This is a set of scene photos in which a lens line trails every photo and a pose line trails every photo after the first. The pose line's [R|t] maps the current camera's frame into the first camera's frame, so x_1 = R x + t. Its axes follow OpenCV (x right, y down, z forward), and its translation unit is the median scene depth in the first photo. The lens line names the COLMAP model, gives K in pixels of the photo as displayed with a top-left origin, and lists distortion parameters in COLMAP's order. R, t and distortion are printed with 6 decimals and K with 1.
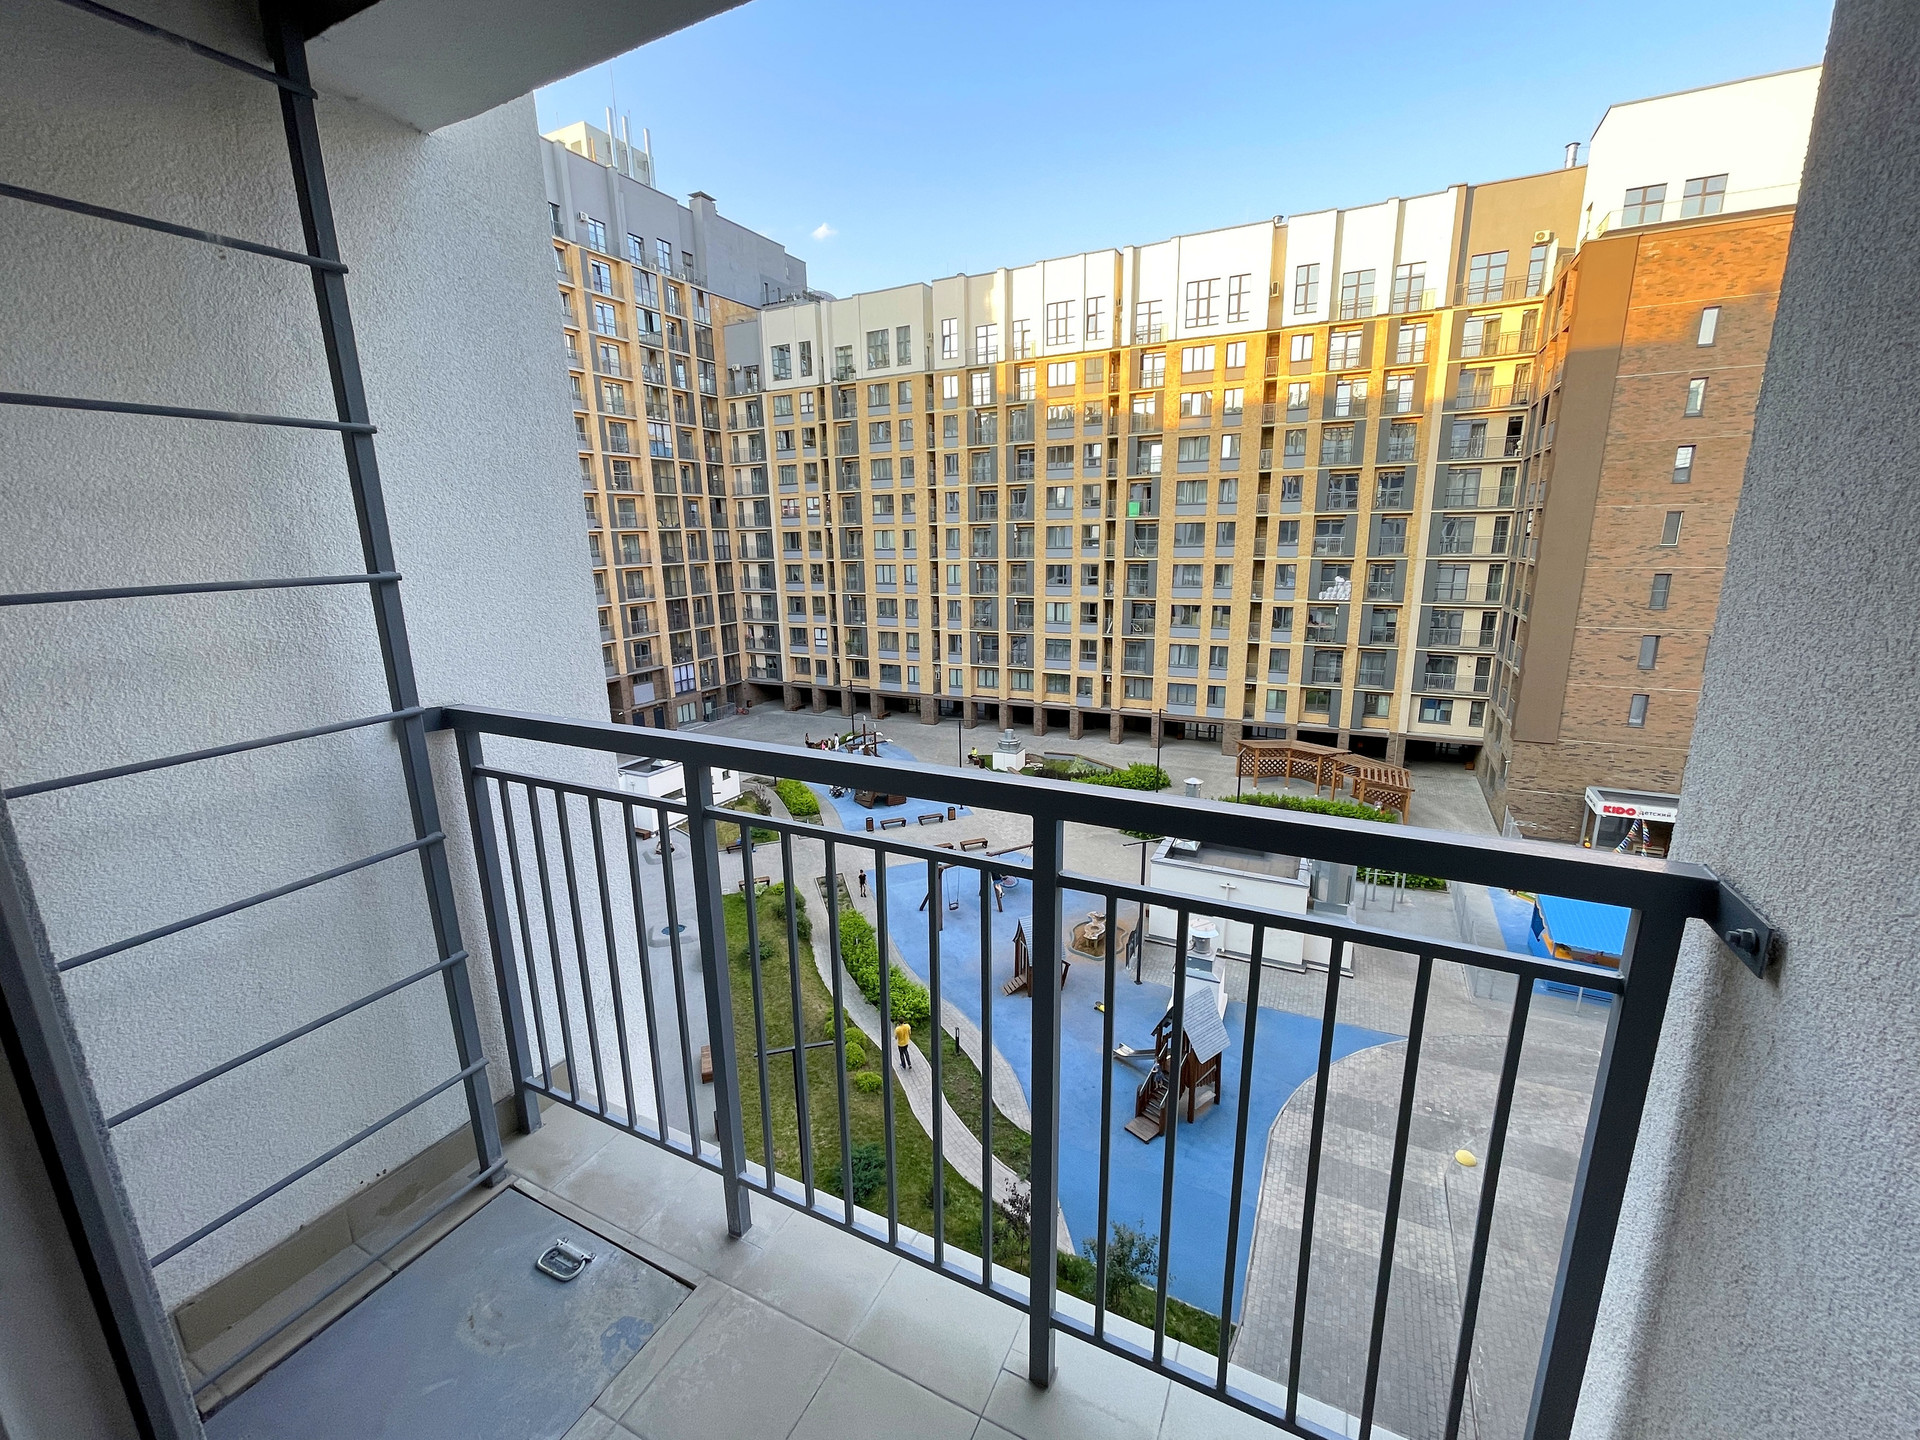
lens RADIAL K [[782.1, 0, 970.8], [0, 782.1, 717.7], [0, 0, 1]] dist [-0.002267, 0.000675]
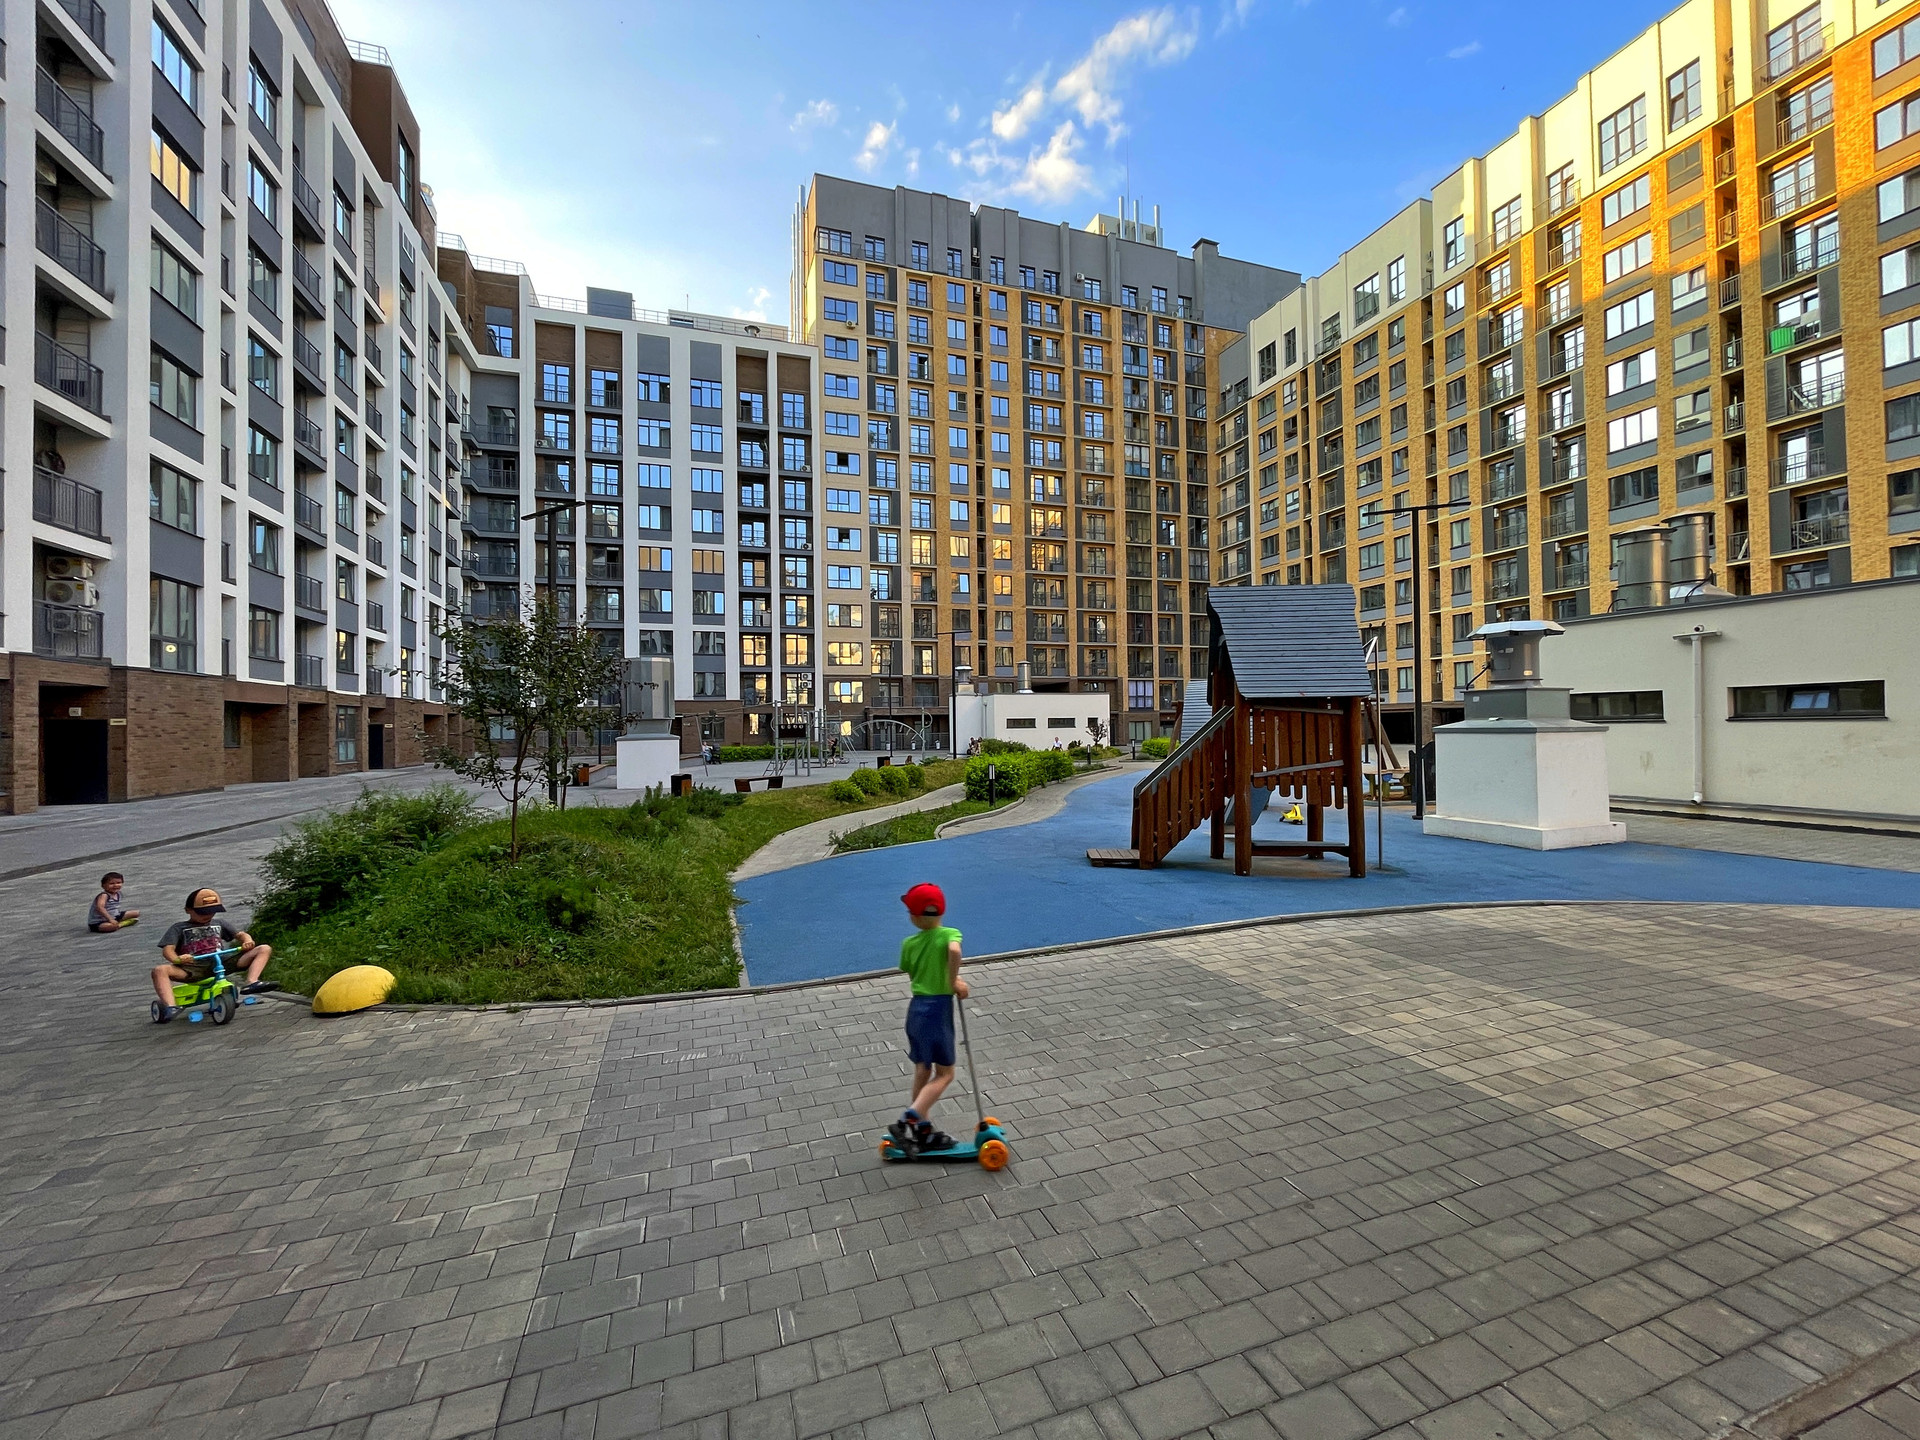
lens RADIAL K [[782.1, 0, 960.6], [0, 782.1, 713.7], [0, 0, 1]] dist [-0.002267, 0.000675]
pose [[0.708405, -0.010773, -0.705724, 0.156177], [-0.158676, 0.971857, -0.174113, 0.178521], [0.687739, 0.235324, 0.686759, 0.202738]]
